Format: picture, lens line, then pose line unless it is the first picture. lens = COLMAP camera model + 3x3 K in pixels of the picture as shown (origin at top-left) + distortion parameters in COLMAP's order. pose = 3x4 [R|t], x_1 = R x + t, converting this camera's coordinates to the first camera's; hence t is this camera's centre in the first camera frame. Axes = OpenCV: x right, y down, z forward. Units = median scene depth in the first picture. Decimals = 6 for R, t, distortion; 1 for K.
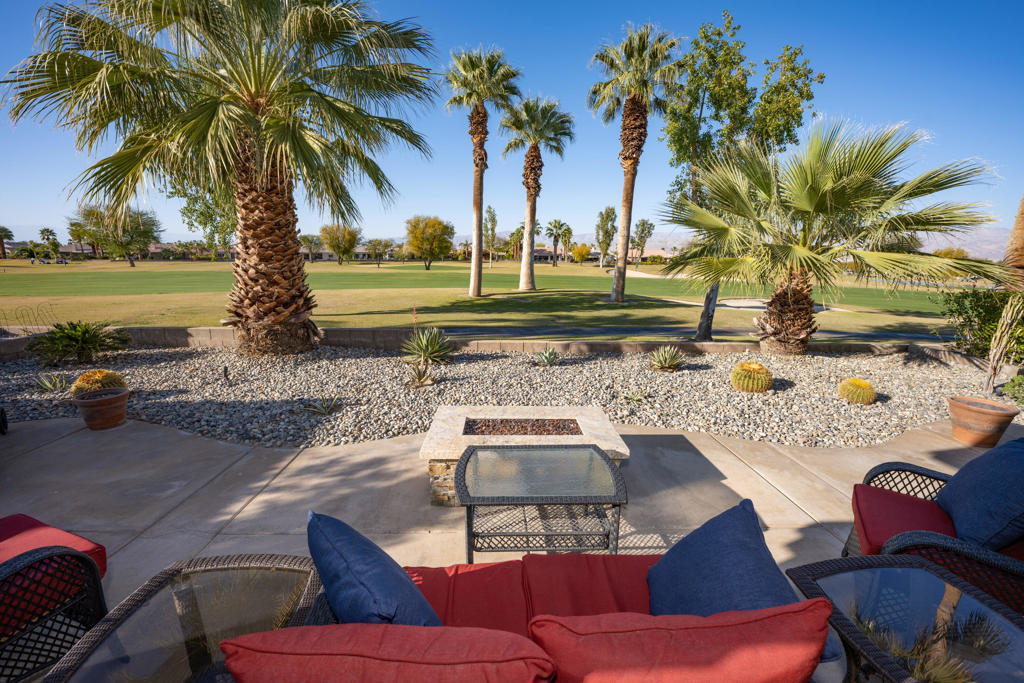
lens RADIAL K [[416.7, 0, 510.4], [0, 416.7, 340.6], [0, 0, 1]] dist [-0.020749, 0.000834]
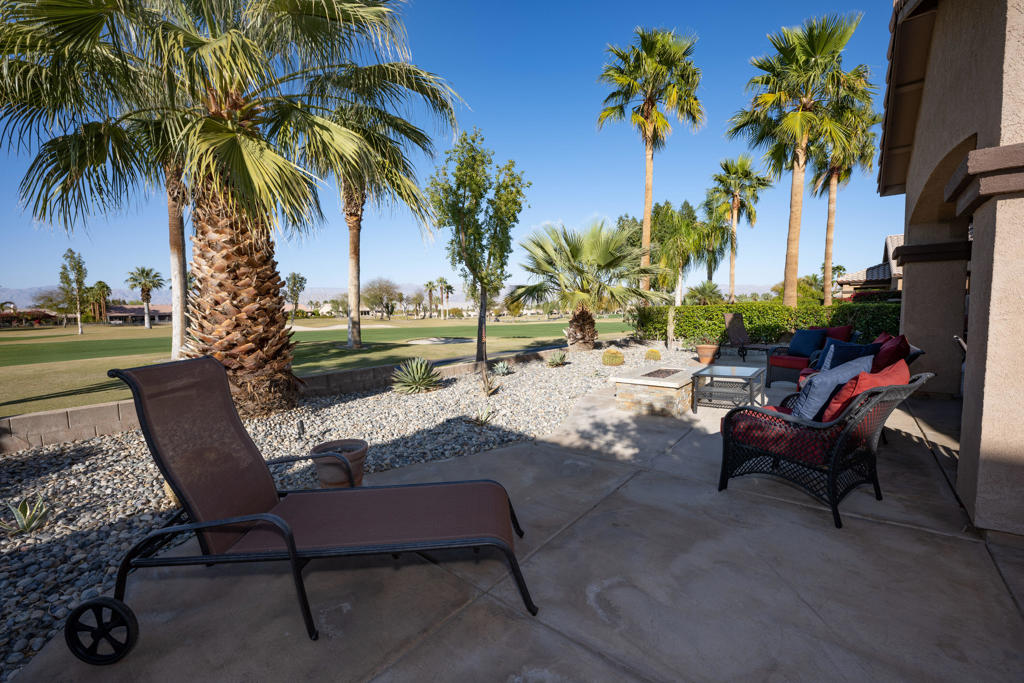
lens RADIAL K [[416.7, 0, 510.4], [0, 416.7, 340.6], [0, 0, 1]] dist [-0.020749, 0.000834]
pose [[0.672113, -0.084716, 0.735586, -0.251920], [0.179140, 0.982525, -0.050526, 0.006012], [-0.718452, 0.165732, 0.675544, 0.037971]]
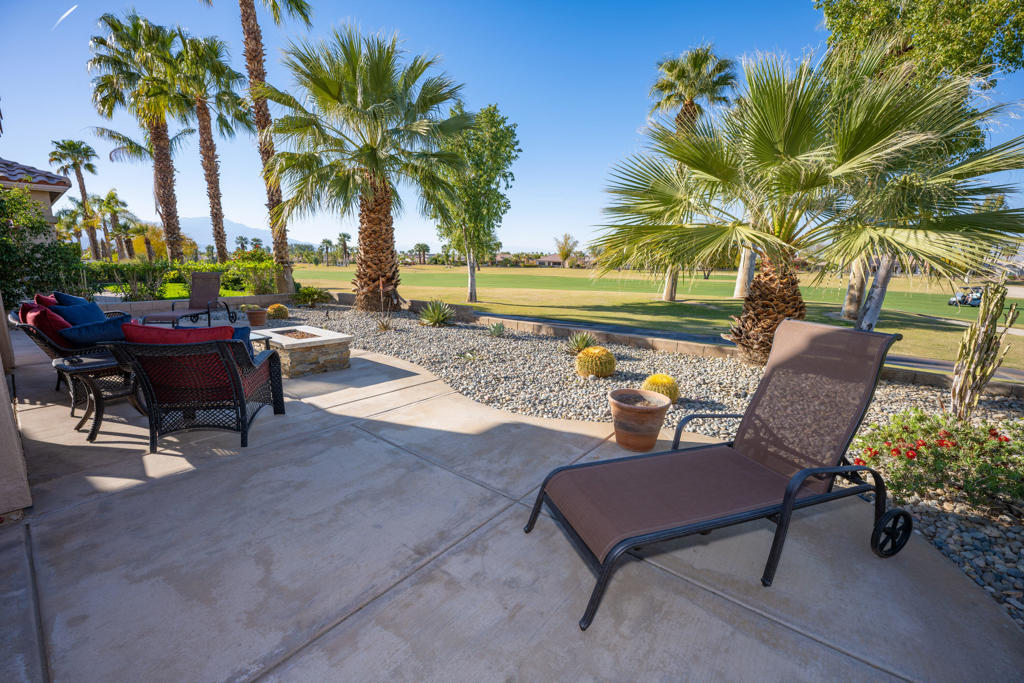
lens RADIAL K [[410.4, 0, 510.0], [0, 410.4, 343.3], [0, 0, 1]] dist [-0.022959, 0.000868]
pose [[0.760760, 0.123186, -0.637236, 0.273020], [-0.132048, 0.990665, 0.033864, 0.009813], [0.635459, 0.058383, 0.769925, 0.035367]]
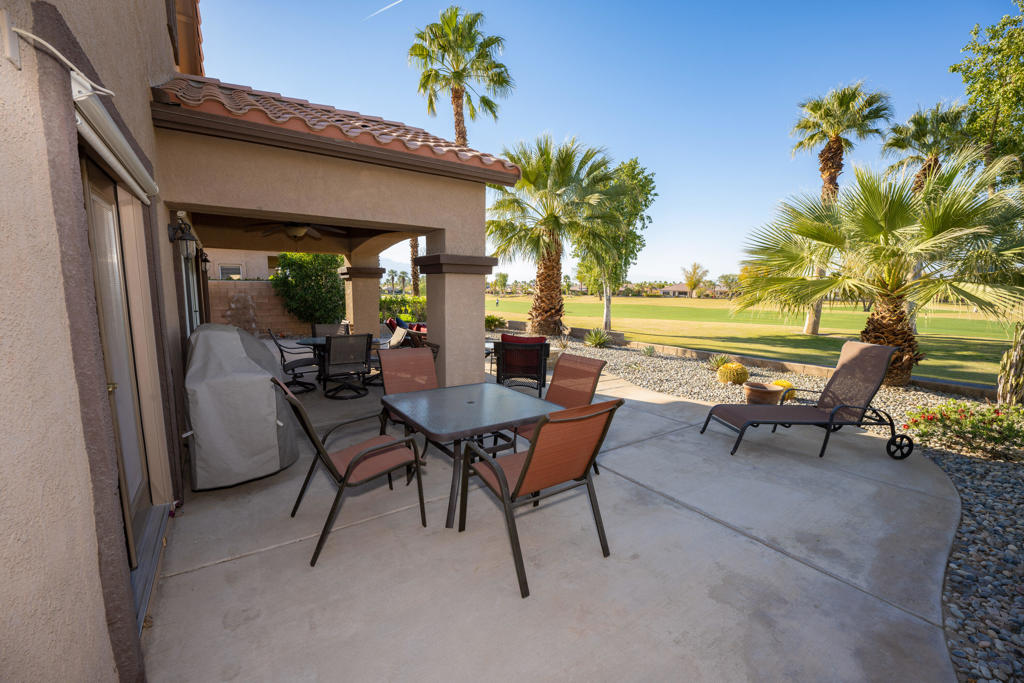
lens RADIAL K [[410.6, 0, 508.5], [0, 410.6, 346.6], [0, 0, 1]] dist [-0.019768, 0.000210]
pose [[0.546653, 0.106707, -0.830533, 0.338798], [-0.168428, 0.985588, 0.015770, 0.026944], [0.820246, 0.131264, 0.556747, -0.095903]]
